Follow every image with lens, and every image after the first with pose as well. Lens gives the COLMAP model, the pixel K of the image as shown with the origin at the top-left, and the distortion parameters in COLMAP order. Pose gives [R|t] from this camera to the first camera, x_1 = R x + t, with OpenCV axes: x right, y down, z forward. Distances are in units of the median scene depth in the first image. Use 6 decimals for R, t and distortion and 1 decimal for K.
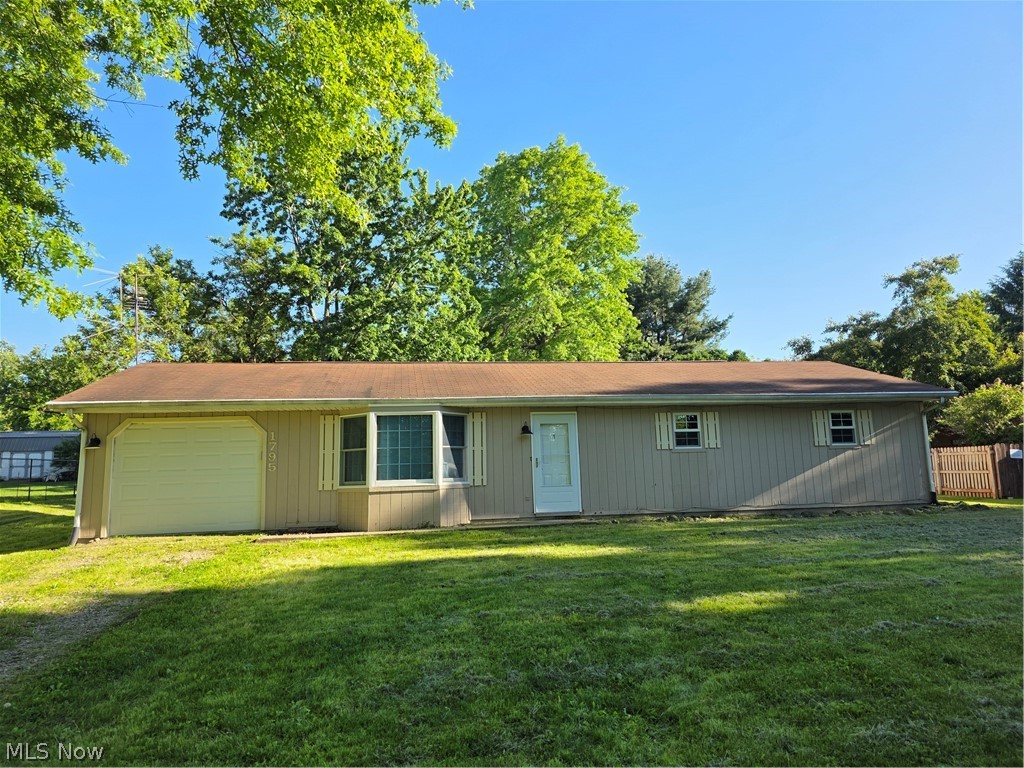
lens RADIAL K [[679.8, 0, 500.9], [0, 679.8, 386.9], [0, 0, 1]] dist [0.040308, -0.038218]
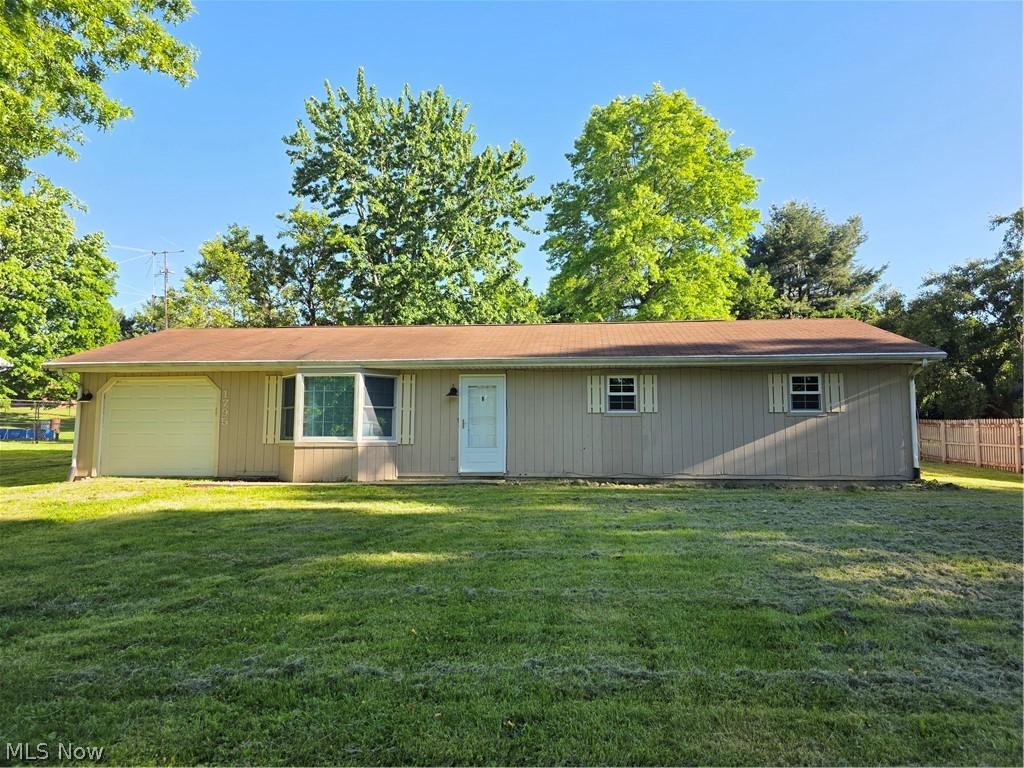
lens RADIAL K [[679.8, 0, 513.5], [0, 679.8, 376.3], [0, 0, 1]] dist [0.040308, -0.038218]
pose [[0.968103, 0.006843, -0.250460, 0.364720], [0.003995, 0.999078, 0.042739, -0.002867], [0.250521, -0.042376, 0.967183, 0.032486]]
